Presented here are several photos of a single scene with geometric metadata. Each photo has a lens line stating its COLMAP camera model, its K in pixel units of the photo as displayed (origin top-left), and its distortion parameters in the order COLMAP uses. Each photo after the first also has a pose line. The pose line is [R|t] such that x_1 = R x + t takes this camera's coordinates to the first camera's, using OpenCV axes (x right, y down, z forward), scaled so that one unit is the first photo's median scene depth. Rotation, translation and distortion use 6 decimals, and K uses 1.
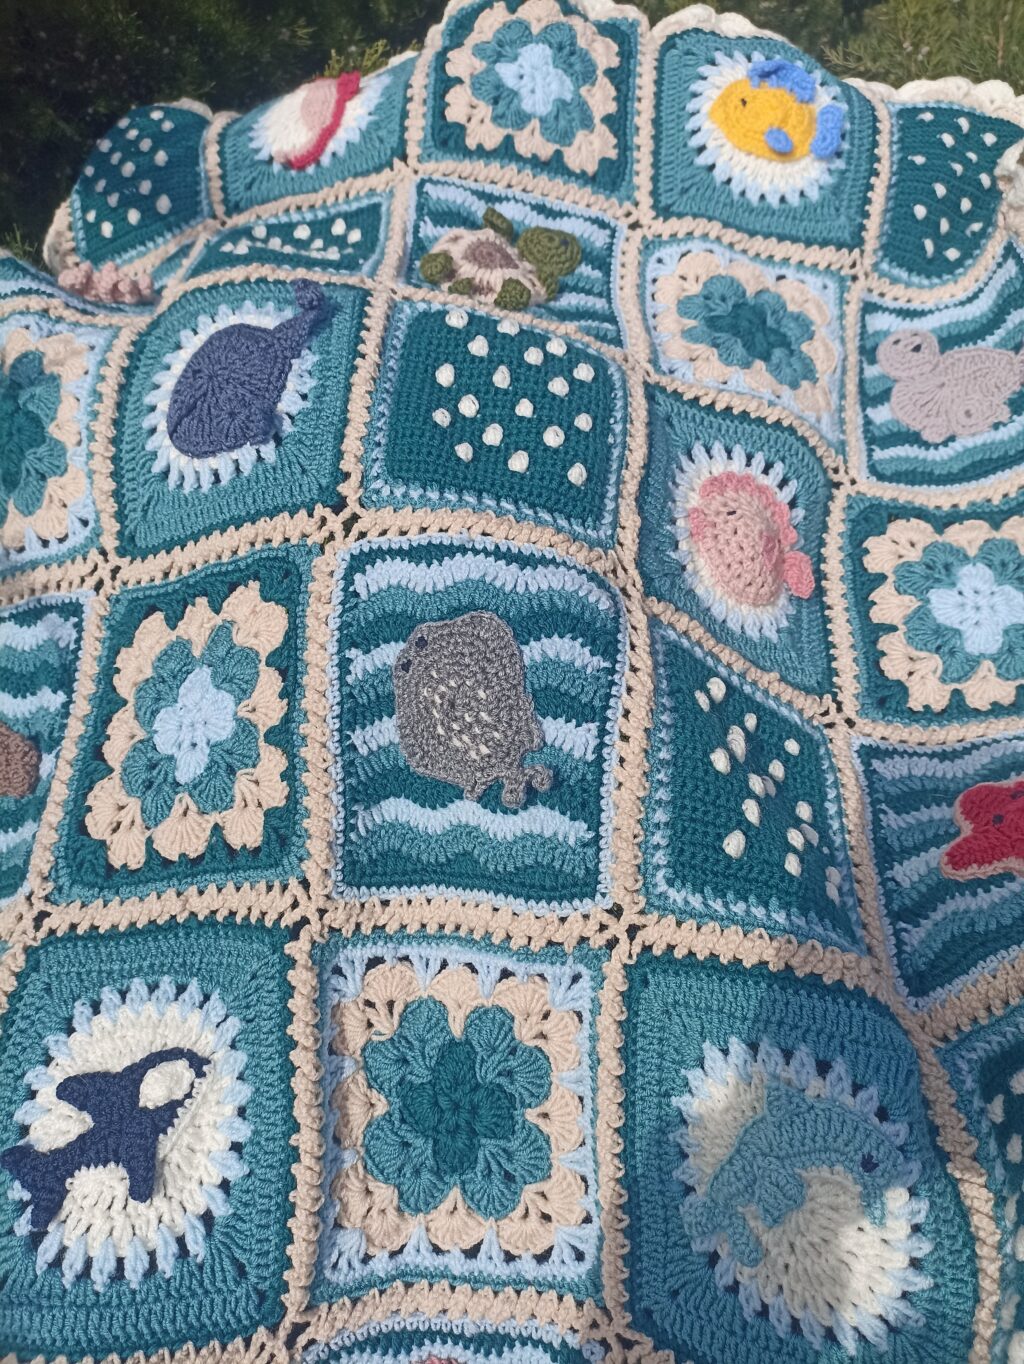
lens RADIAL K [[1006.5, 0, 538.8], [0, 1006.5, 680.2], [0, 0, 1]] dist [0.067524, -0.096545]
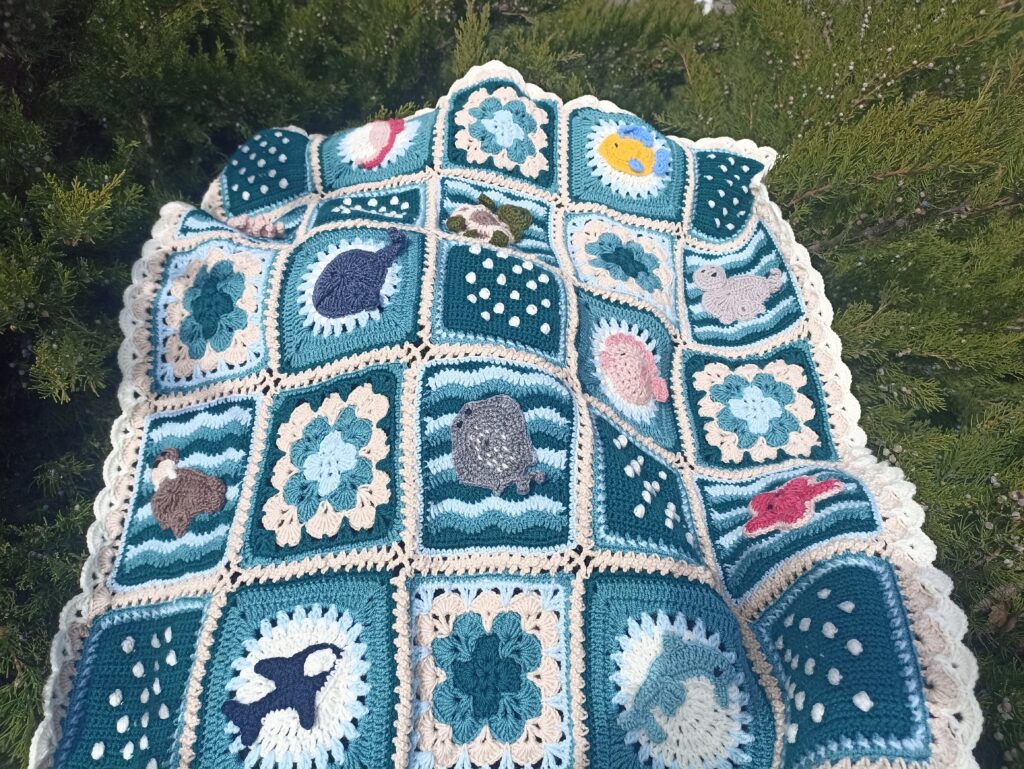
lens RADIAL K [[770.3, 0, 512.0], [0, 770.3, 384.5], [0, 0, 1]] dist [0.048436, -0.042776]
pose [[0.995244, 0.013701, 0.096450, -0.155186], [0.004457, 0.982620, -0.185577, 0.158755], [-0.097316, 0.185124, 0.977885, -0.366271]]
